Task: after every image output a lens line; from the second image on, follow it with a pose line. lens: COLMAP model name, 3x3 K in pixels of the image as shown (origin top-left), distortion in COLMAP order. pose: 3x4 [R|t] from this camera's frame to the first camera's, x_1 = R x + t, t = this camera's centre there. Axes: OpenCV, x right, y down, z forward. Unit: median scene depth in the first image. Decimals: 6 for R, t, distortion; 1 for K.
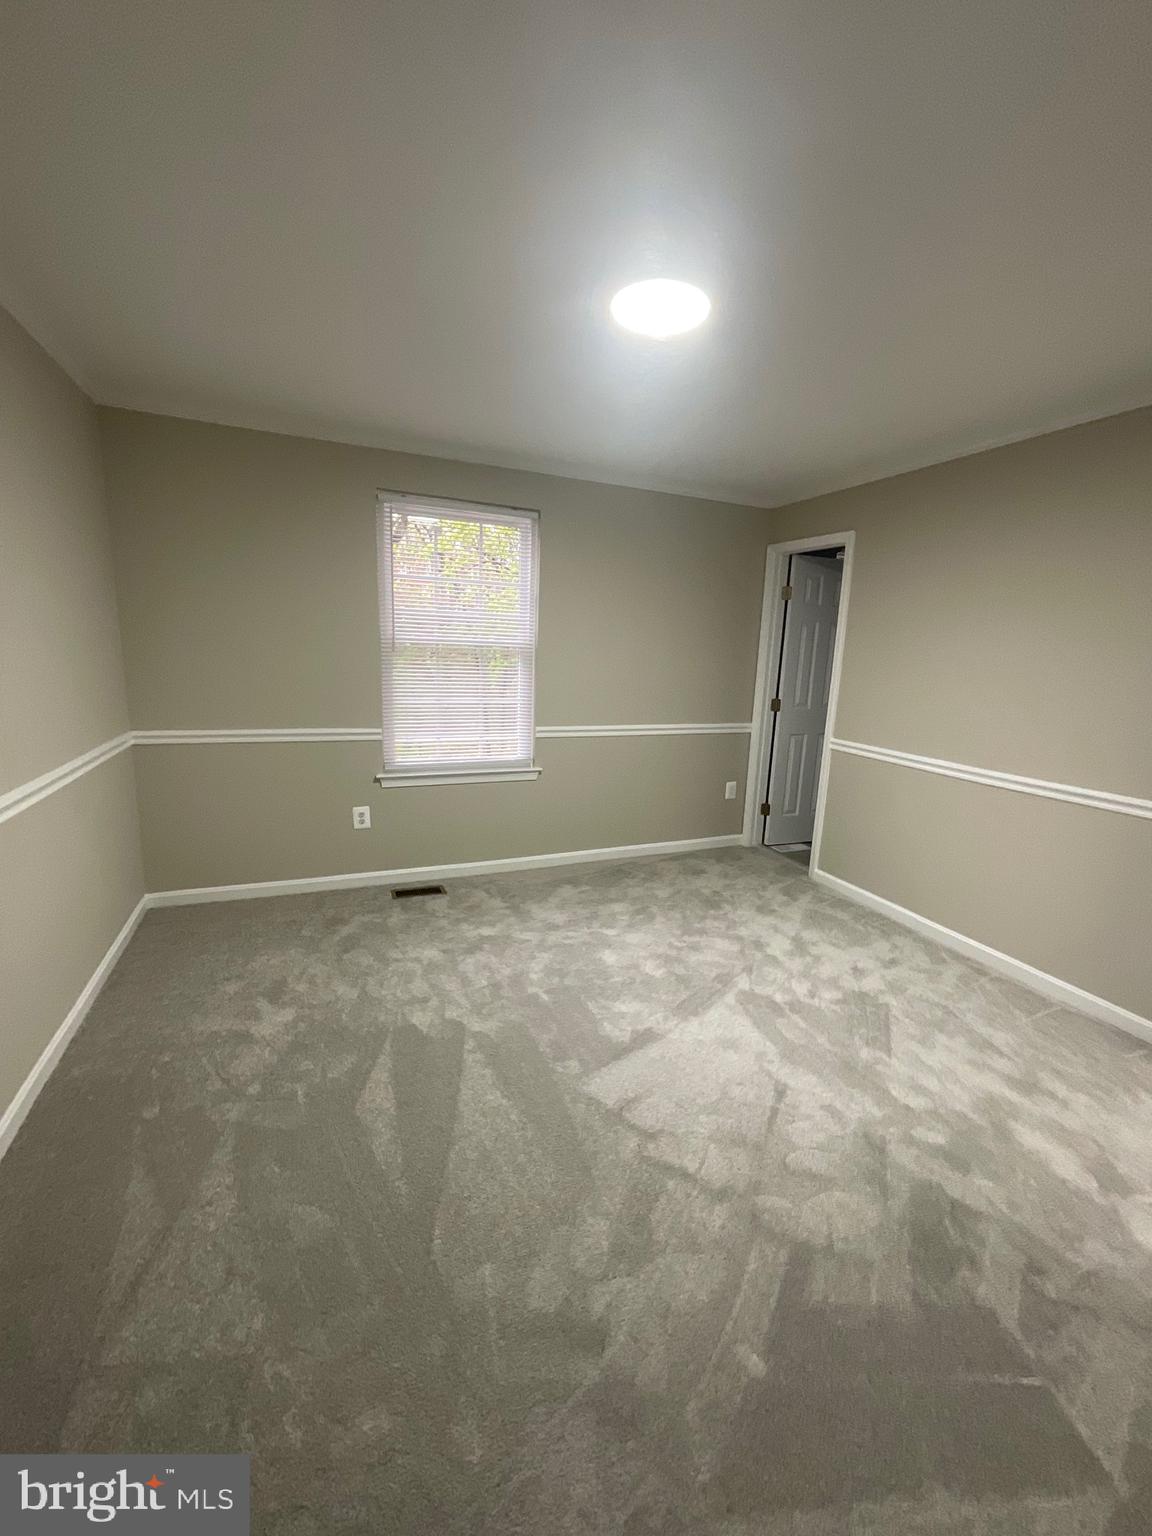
lens RADIAL K [[606.5, 0, 538.0], [0, 606.5, 765.4], [0, 0, 1]] dist [-0.000631, -0.000041]
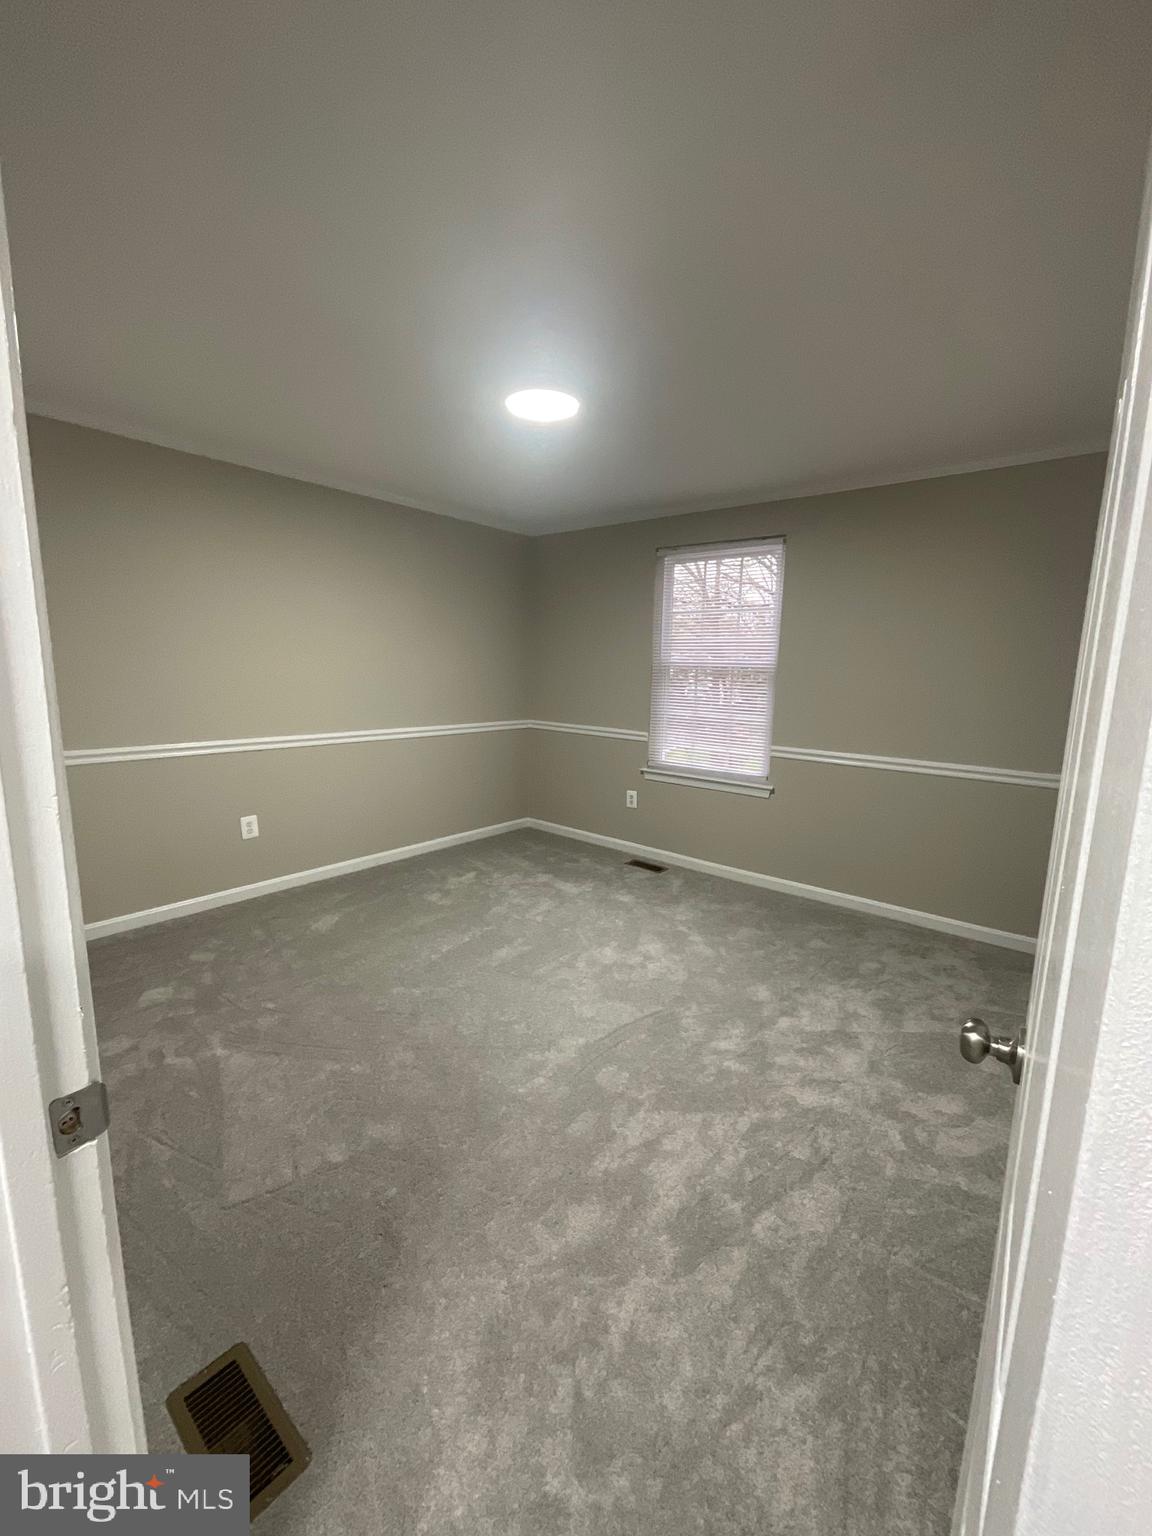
lens RADIAL K [[603.8, 0, 601.0], [0, 603.8, 763.6], [0, 0, 1]] dist [0.000013, 0.000018]
pose [[0.500317, 0.112363, -0.858521, 0.786506], [-0.170609, 0.984898, 0.029478, -0.016556], [0.848867, 0.131723, 0.511931, 0.270887]]
